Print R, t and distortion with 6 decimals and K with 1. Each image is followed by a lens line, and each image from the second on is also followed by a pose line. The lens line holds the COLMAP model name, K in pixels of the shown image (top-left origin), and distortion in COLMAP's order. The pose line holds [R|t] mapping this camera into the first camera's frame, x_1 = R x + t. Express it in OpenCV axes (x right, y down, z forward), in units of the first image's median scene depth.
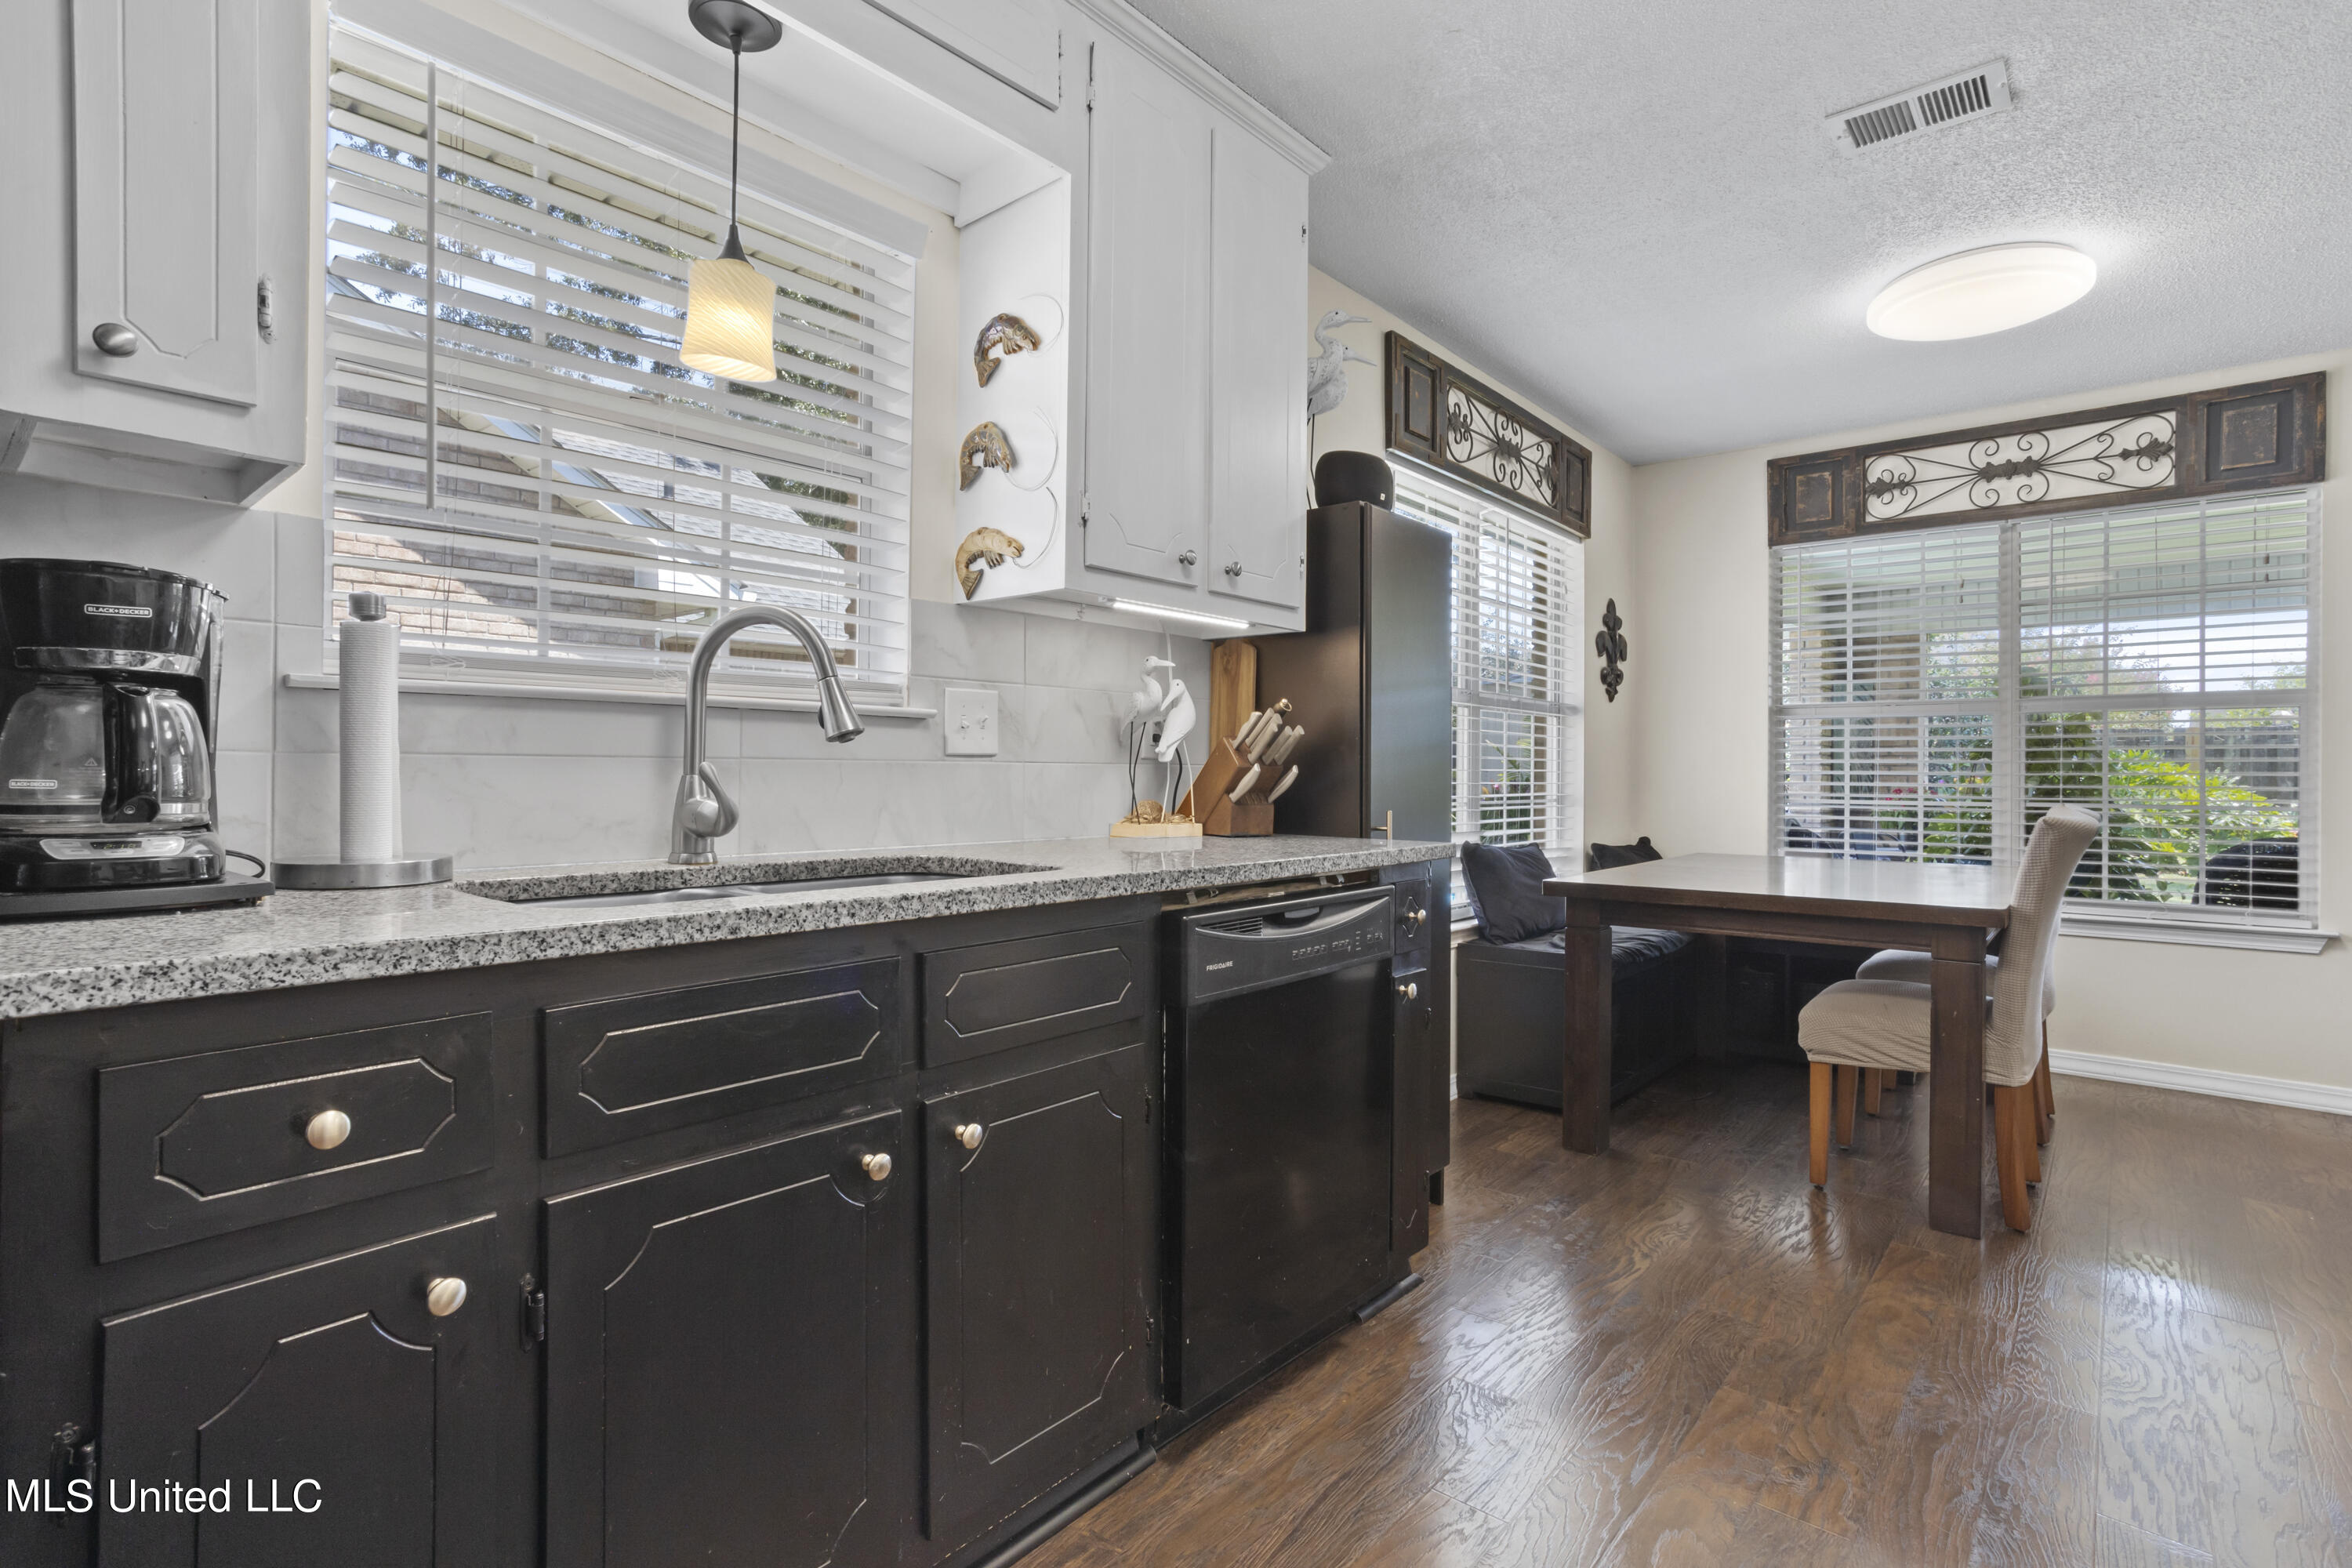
lens RADIAL K [[1133.2, 0, 1157.9], [0, 1133.2, 776.6], [0, 0, 1]] dist [-0.024097, 0.006272]
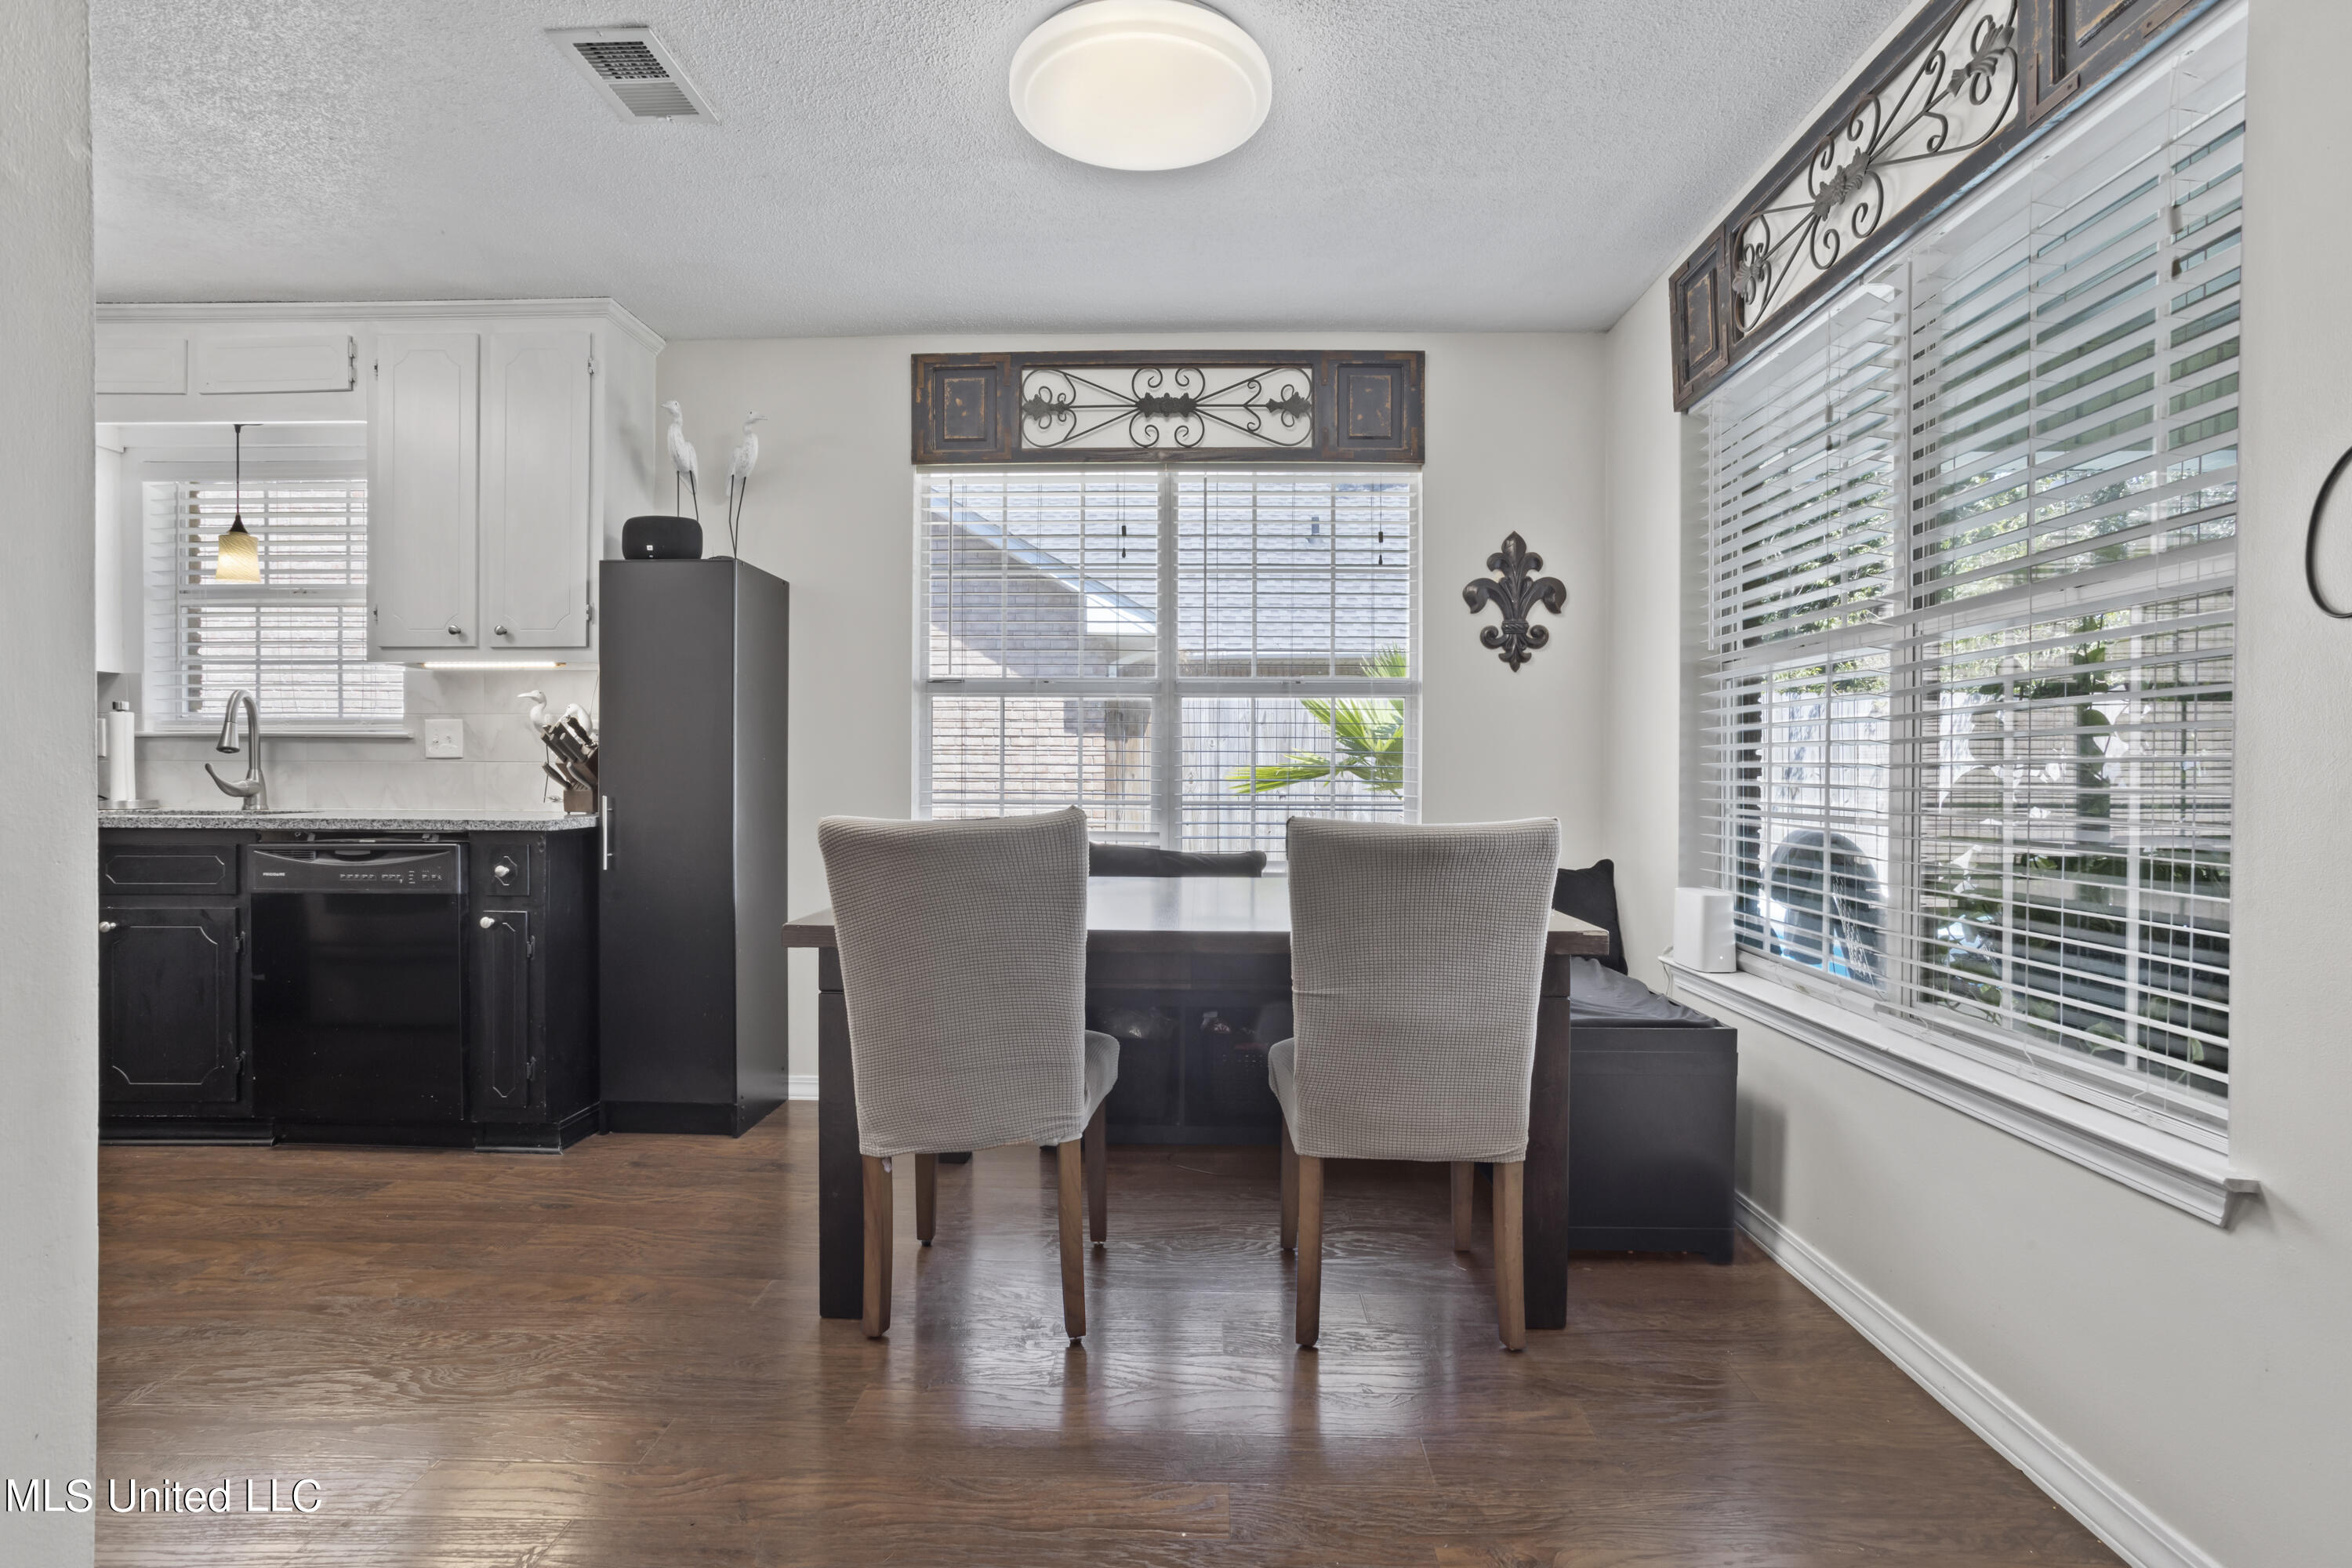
lens RADIAL K [[1133.2, 0, 1169.2], [0, 1133.2, 787.2], [0, 0, 1]] dist [-0.024097, 0.006272]
pose [[0.625085, 0.004197, -0.780545, 1.954466], [-0.003074, 0.999991, 0.002915, 0.017593], [0.780550, 0.000577, 0.625093, 0.849306]]
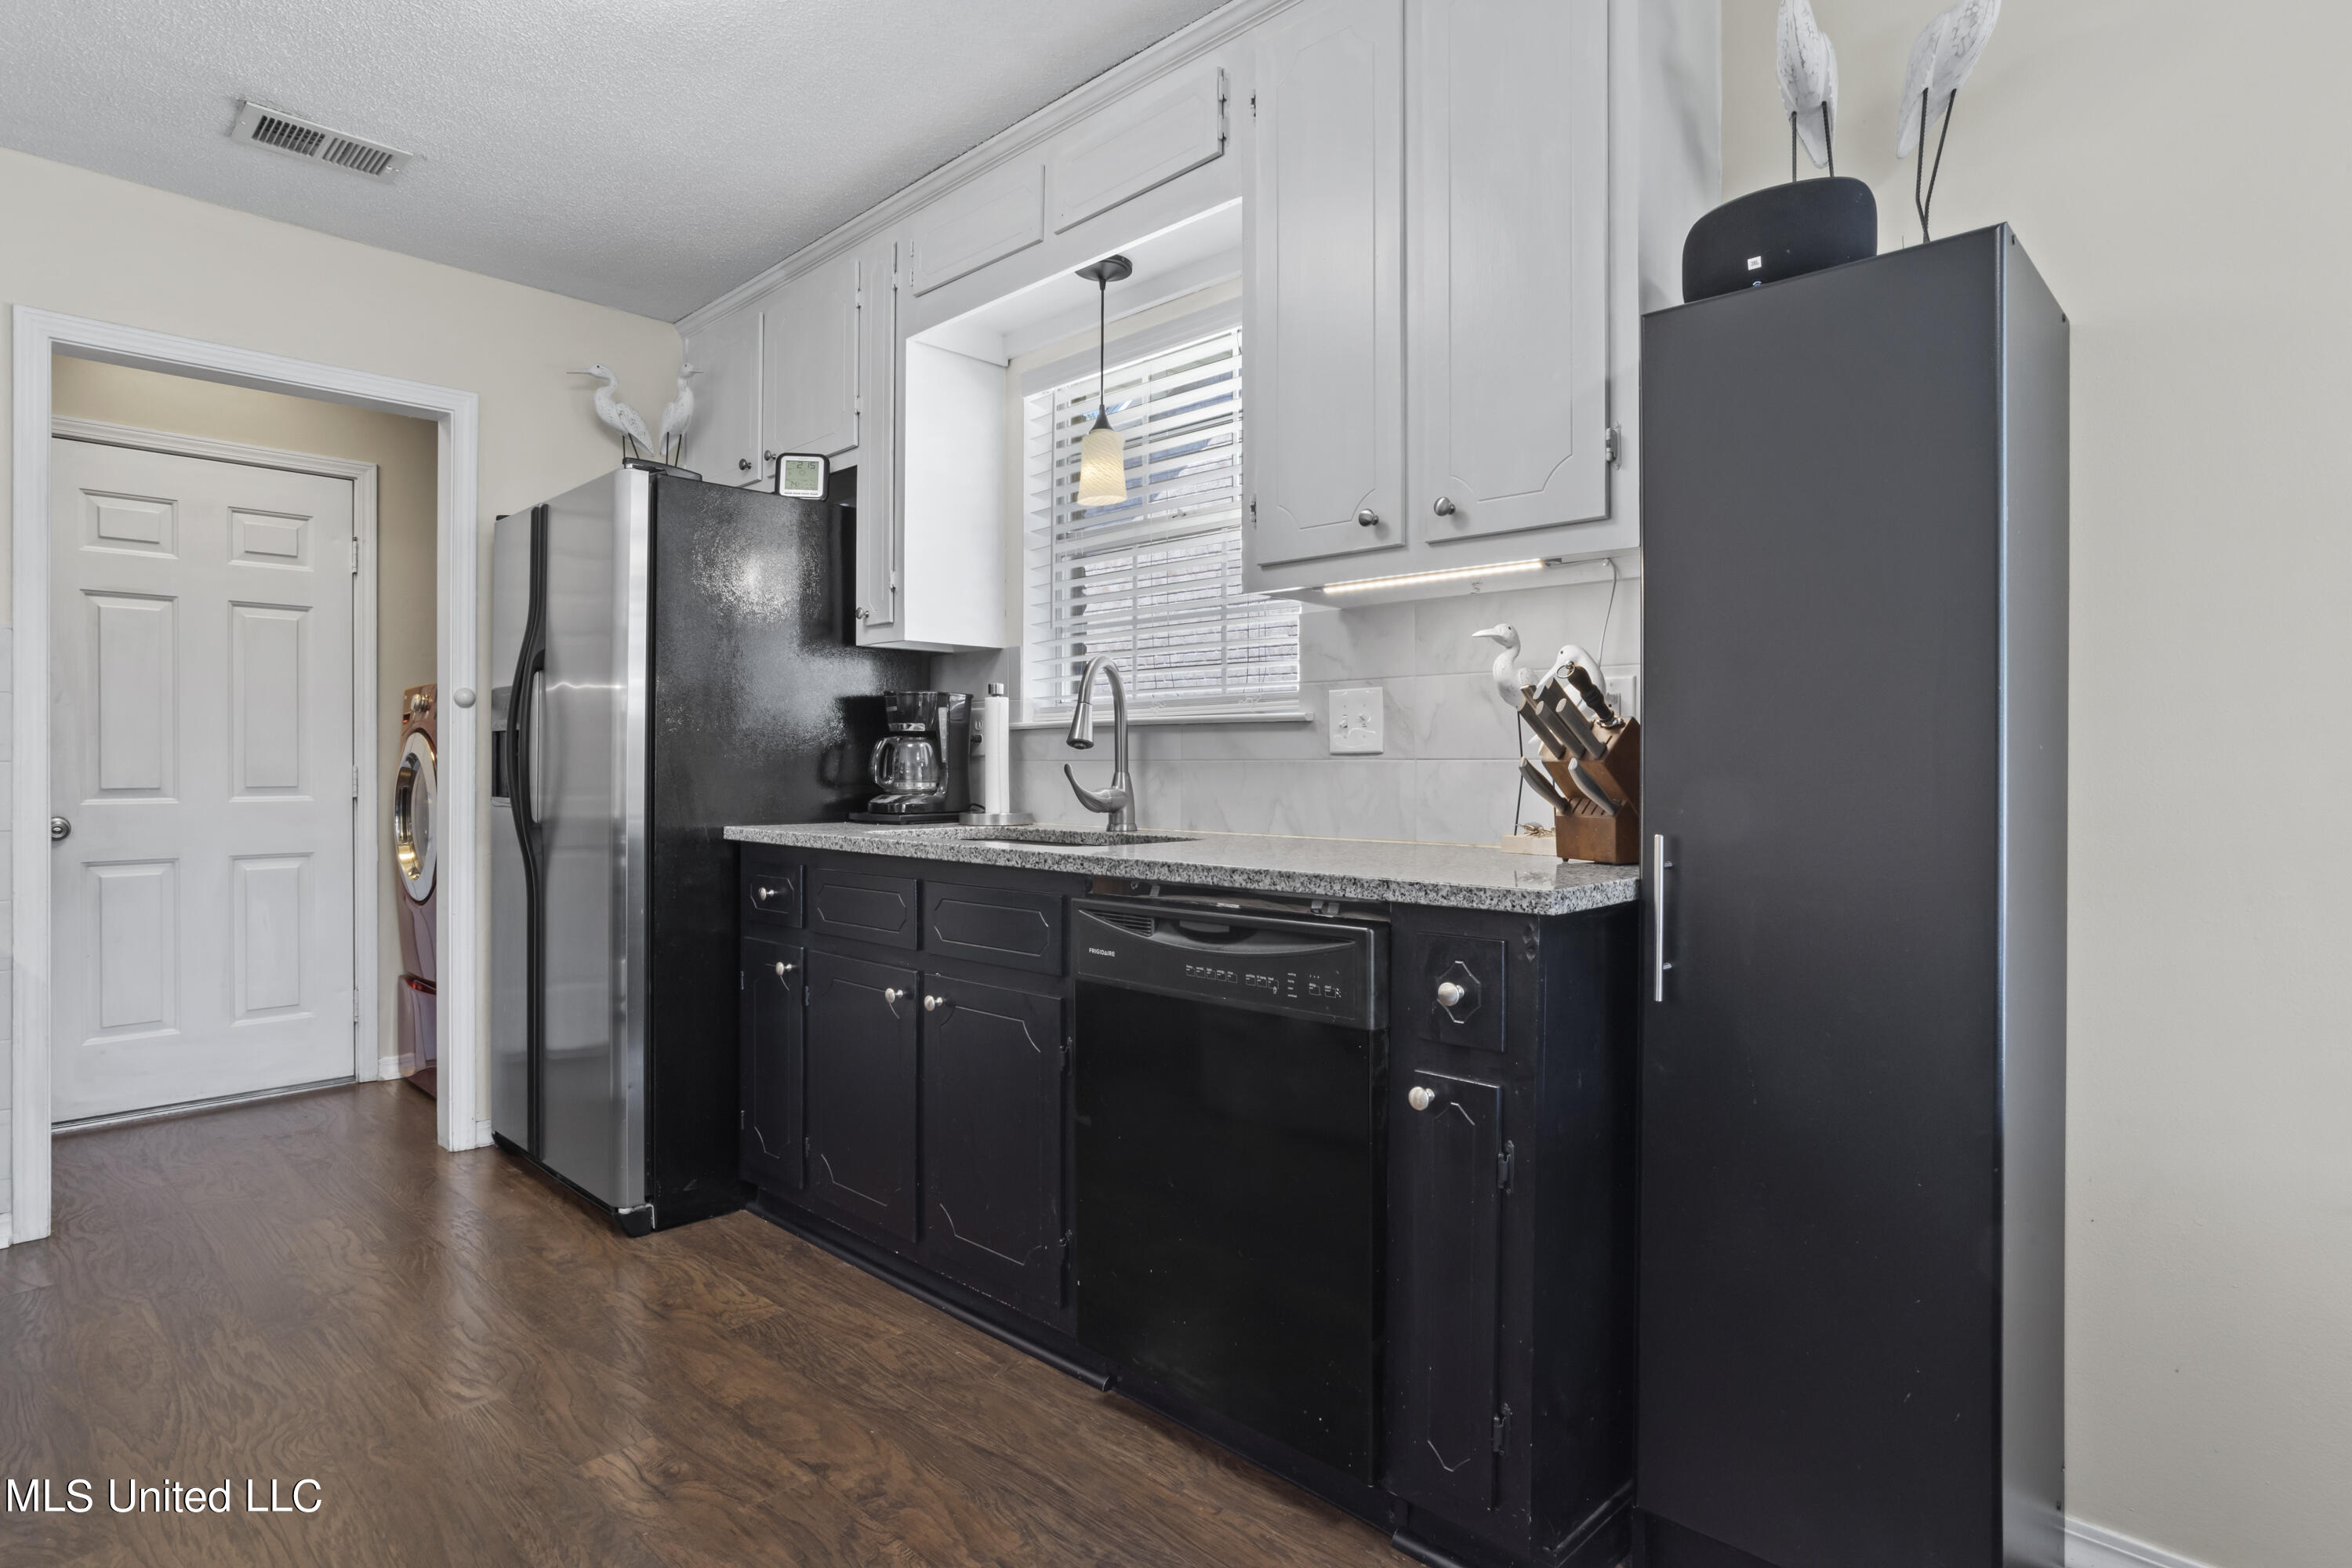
lens RADIAL K [[1237.9, 0, 1178.9], [0, 1237.9, 771.8], [0, 0, 1]] dist [-0.028911, -0.000074]
pose [[-0.055052, -0.003748, -0.998476, 1.019274], [-0.005702, 0.999978, -0.003440, 0.002587], [0.998467, 0.005504, -0.055073, 0.962916]]
